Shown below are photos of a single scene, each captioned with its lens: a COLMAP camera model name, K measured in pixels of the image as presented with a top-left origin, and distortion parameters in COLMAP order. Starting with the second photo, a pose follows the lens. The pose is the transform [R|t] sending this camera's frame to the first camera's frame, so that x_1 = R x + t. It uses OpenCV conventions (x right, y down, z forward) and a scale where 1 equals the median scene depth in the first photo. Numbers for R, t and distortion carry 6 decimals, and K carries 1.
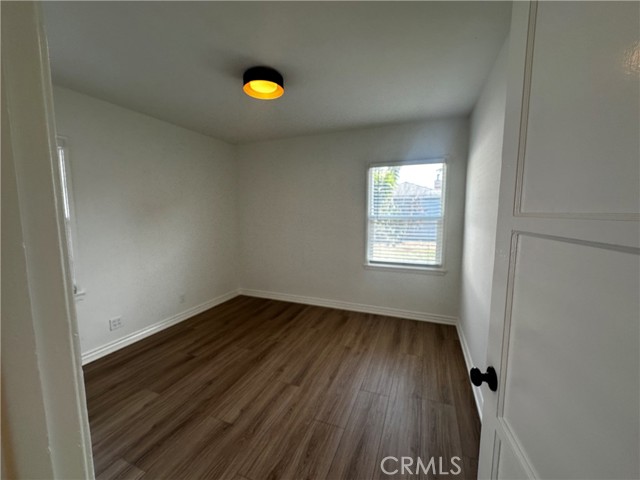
lens RADIAL K [[257.2, 0, 318.9], [0, 257.2, 244.7], [0, 0, 1]] dist [-0.004124, 0.001405]
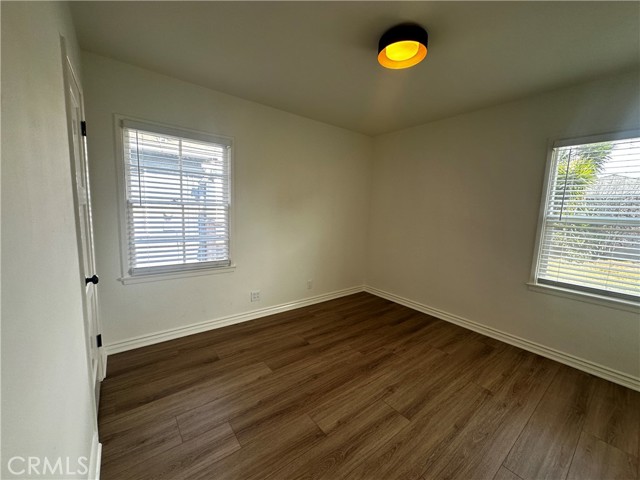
lens RADIAL K [[257.2, 0, 322.0], [0, 257.2, 240.4], [0, 0, 1]] dist [-0.004124, 0.001405]
pose [[0.869937, 0.094698, -0.483986, 0.015203], [-0.099126, 0.994938, 0.016500, 0.006507], [0.483098, 0.033621, 0.874920, 0.129828]]
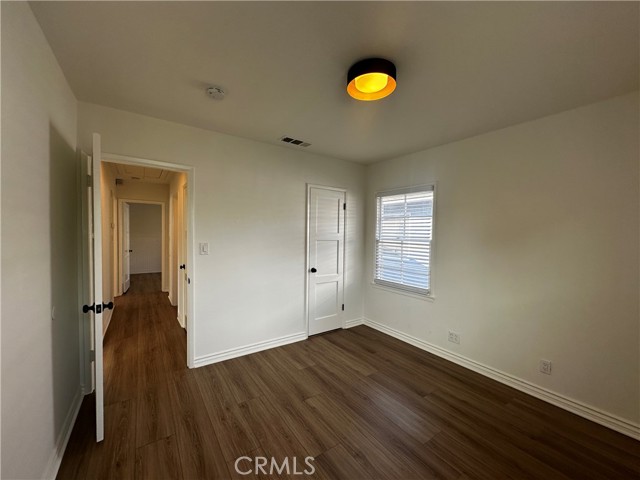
lens RADIAL K [[257.2, 0, 316.5], [0, 257.2, 241.3], [0, 0, 1]] dist [-0.004124, 0.001405]
pose [[-0.550136, 0.022238, -0.834779, 0.478333], [-0.117510, 0.987637, 0.103752, -0.155306], [0.826766, 0.155173, -0.540721, 1.149919]]
